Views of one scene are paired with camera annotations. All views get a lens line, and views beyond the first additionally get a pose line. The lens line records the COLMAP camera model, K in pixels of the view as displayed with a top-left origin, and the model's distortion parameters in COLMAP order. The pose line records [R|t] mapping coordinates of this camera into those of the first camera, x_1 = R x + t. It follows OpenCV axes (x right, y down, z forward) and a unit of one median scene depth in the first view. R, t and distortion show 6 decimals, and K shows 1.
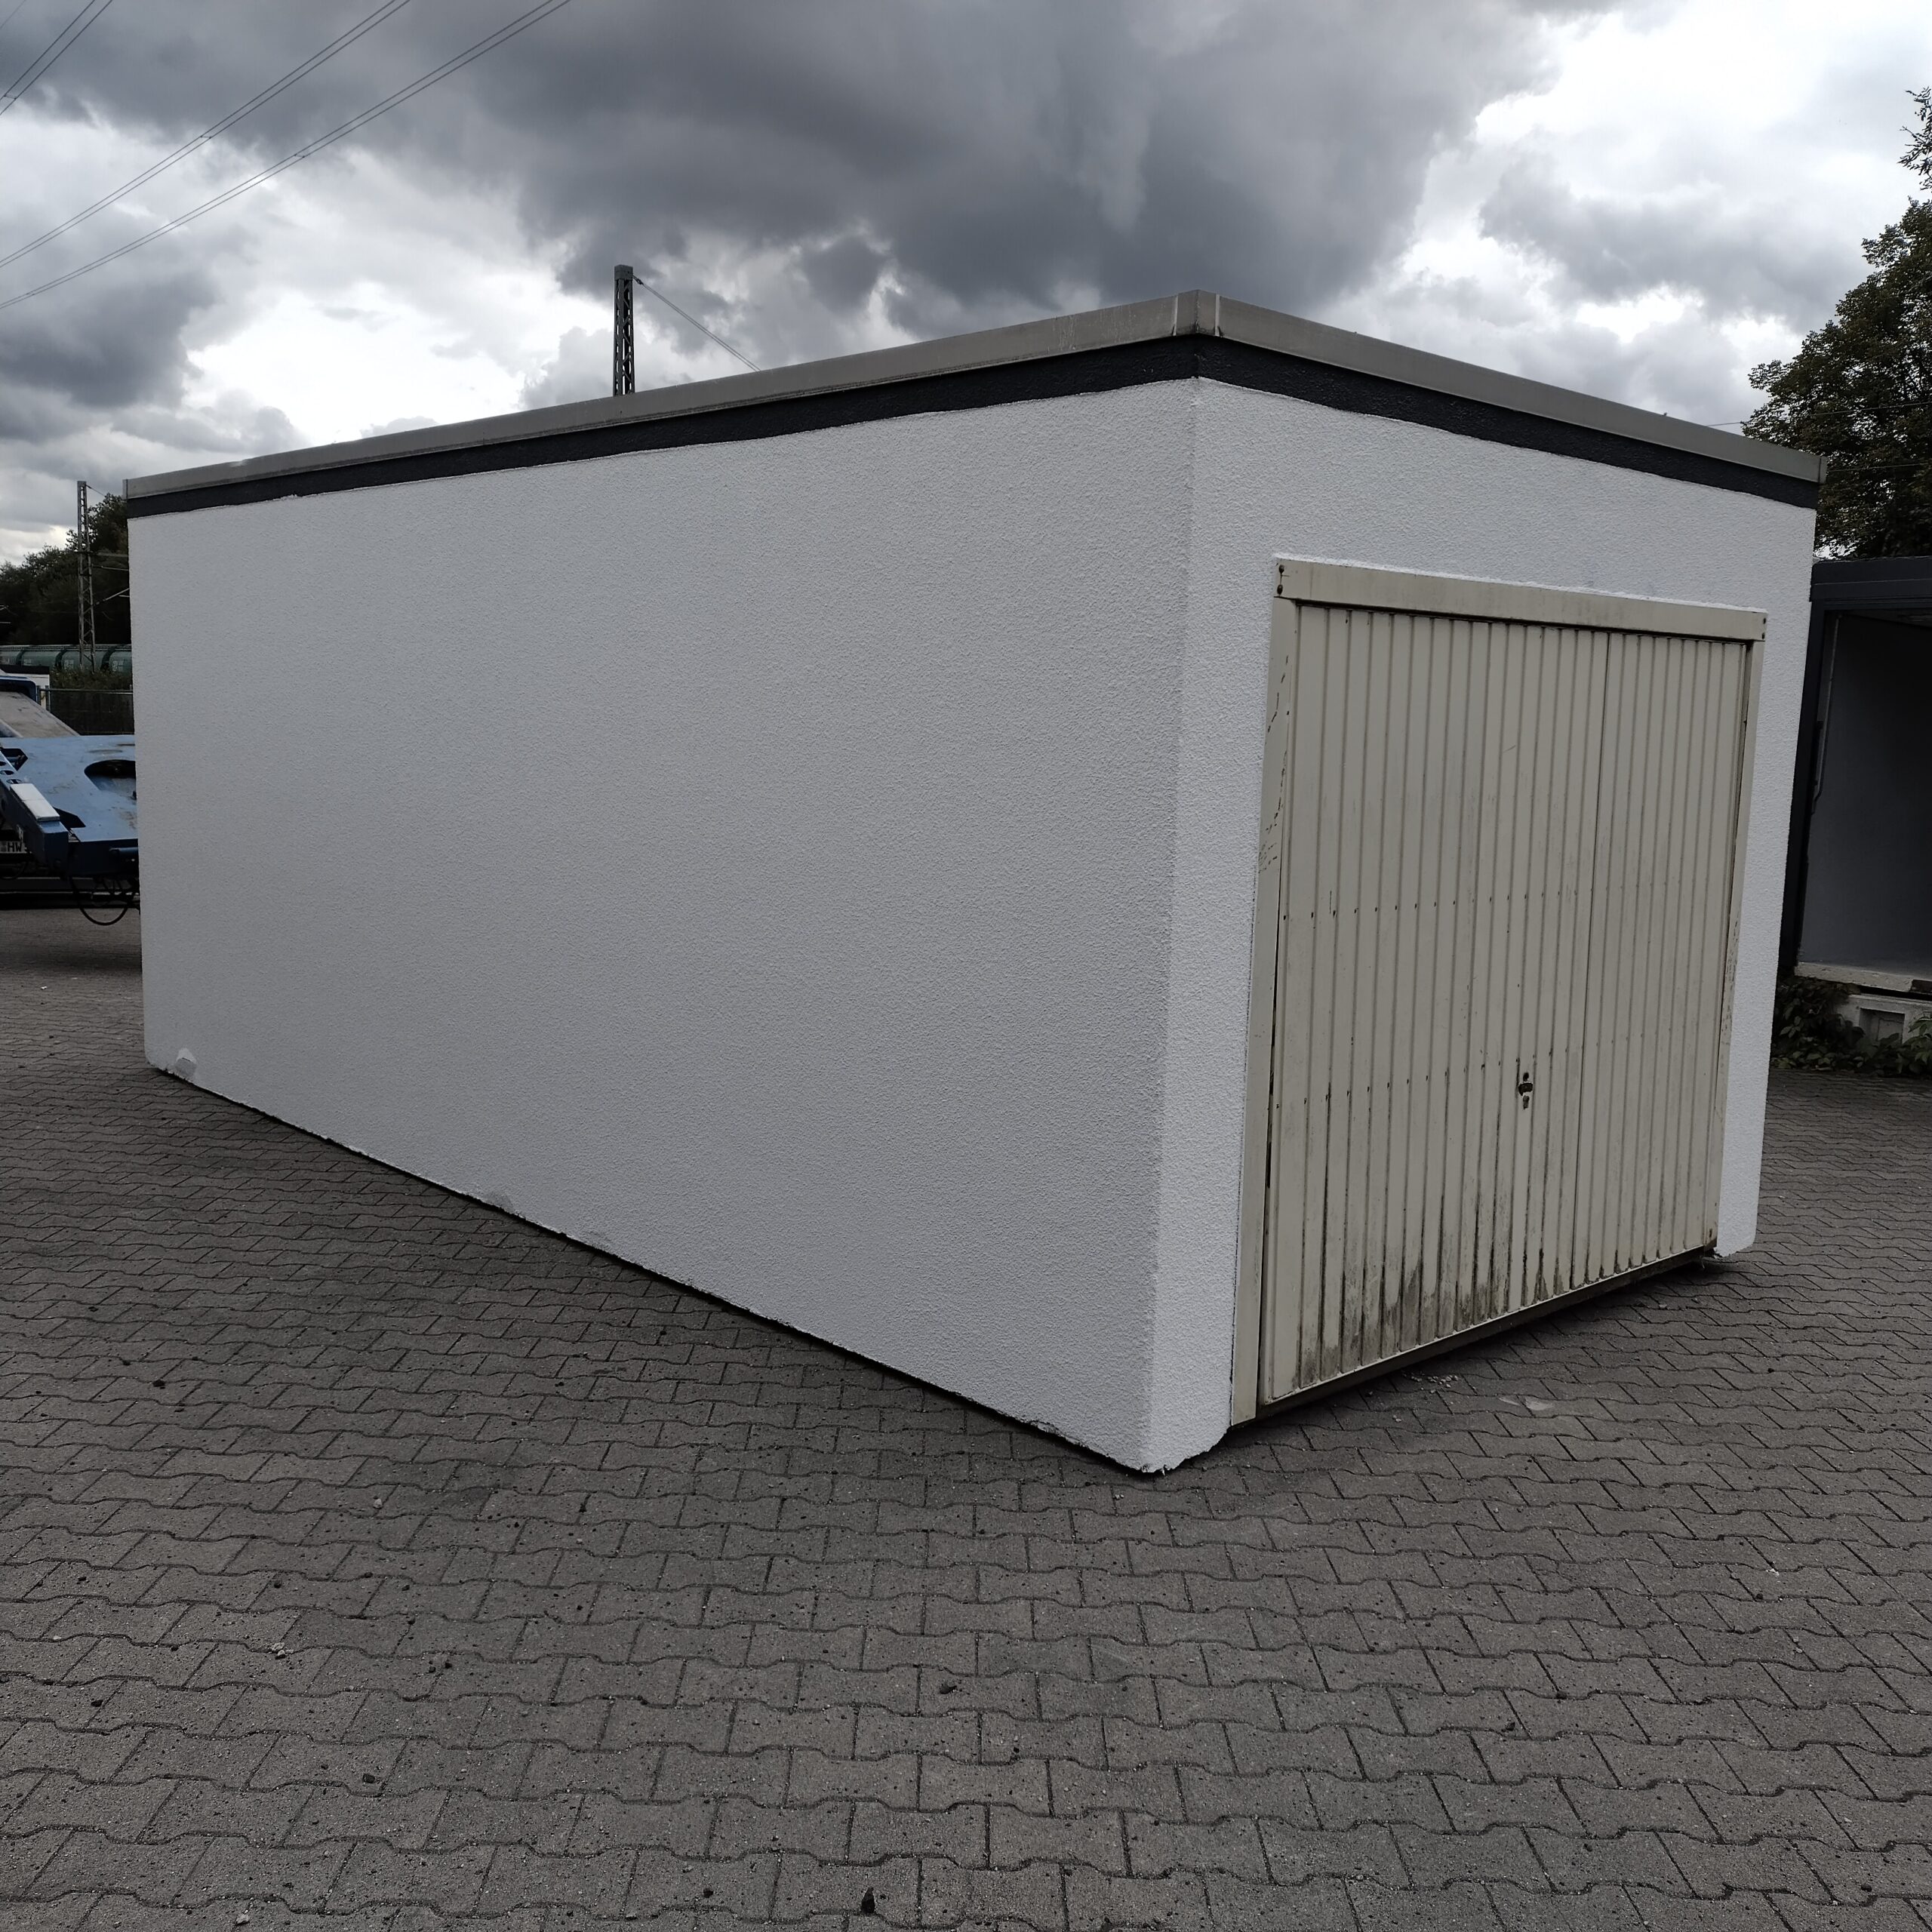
lens RADIAL K [[1856.6, 0, 973.8], [0, 1856.6, 899.4], [0, 0, 1]] dist [0.108221, -0.160442]
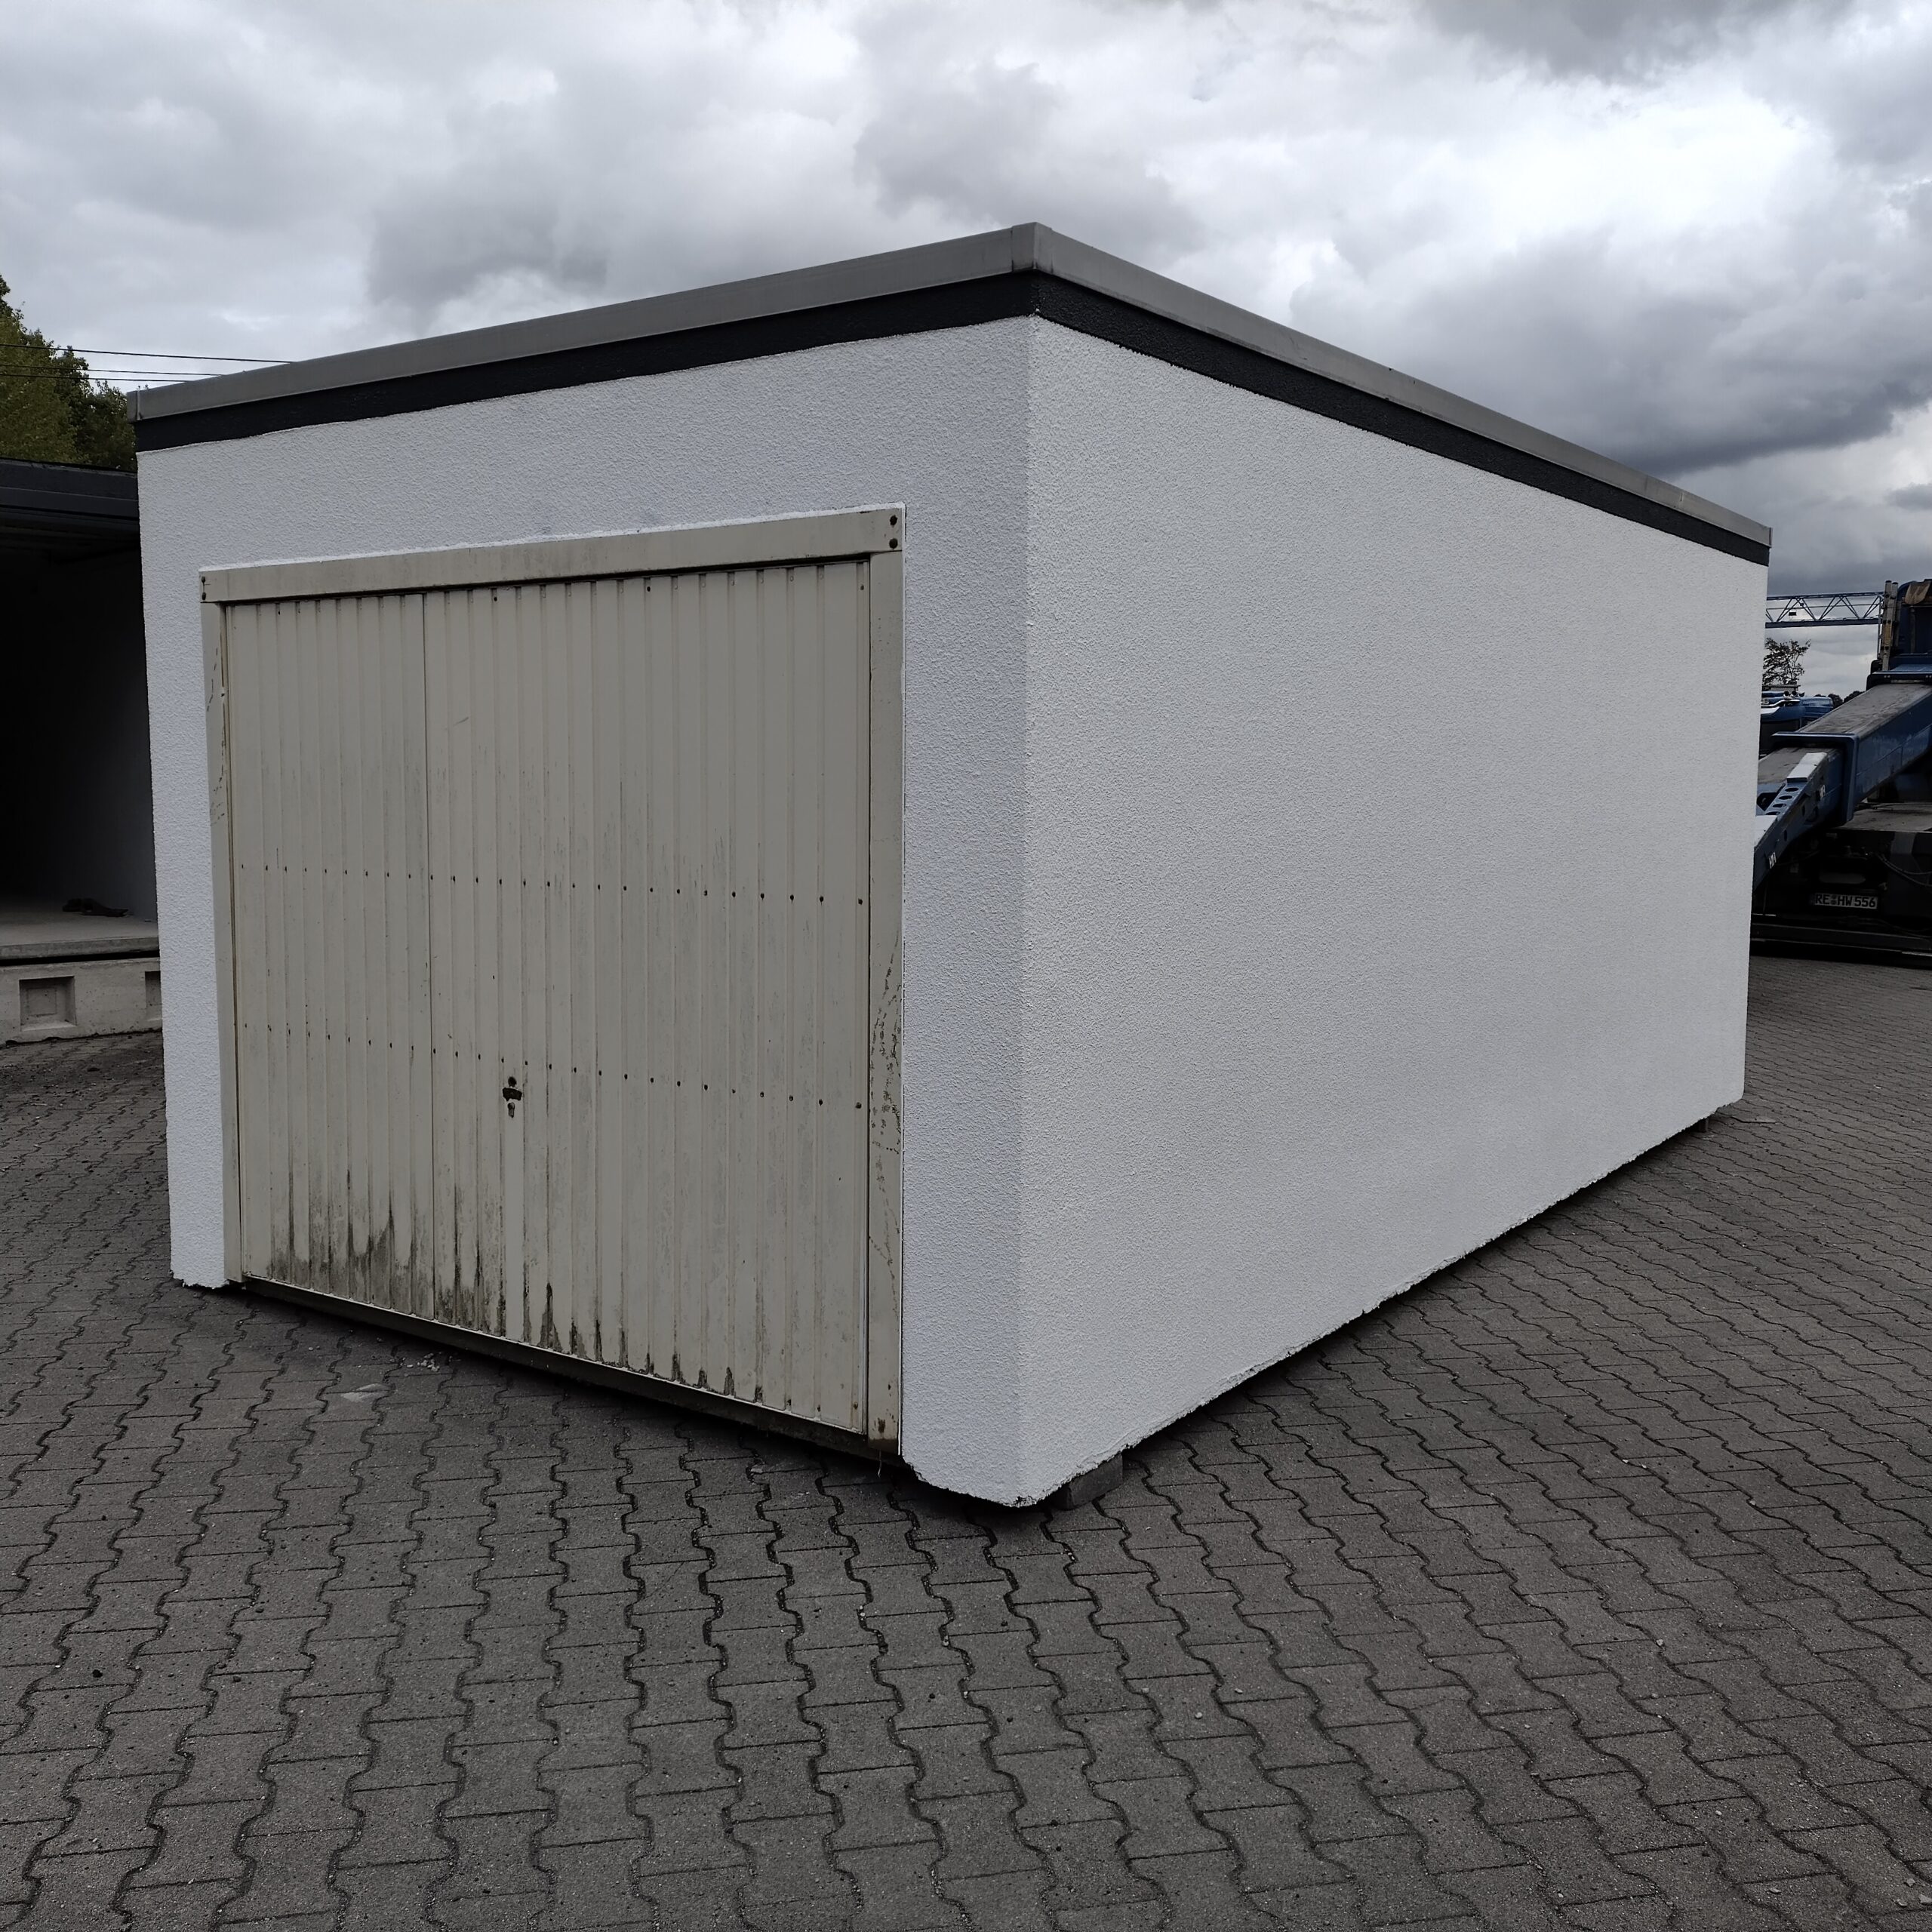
lens RADIAL K [[1856.6, 0, 973.8], [0, 1856.6, 899.4], [0, 0, 1]] dist [0.108221, -0.160442]
pose [[0.208285, 0.048543, -0.976863, 1.300587], [-0.092698, 0.995251, 0.029692, -0.043635], [0.973666, 0.084368, 0.211796, 1.082700]]
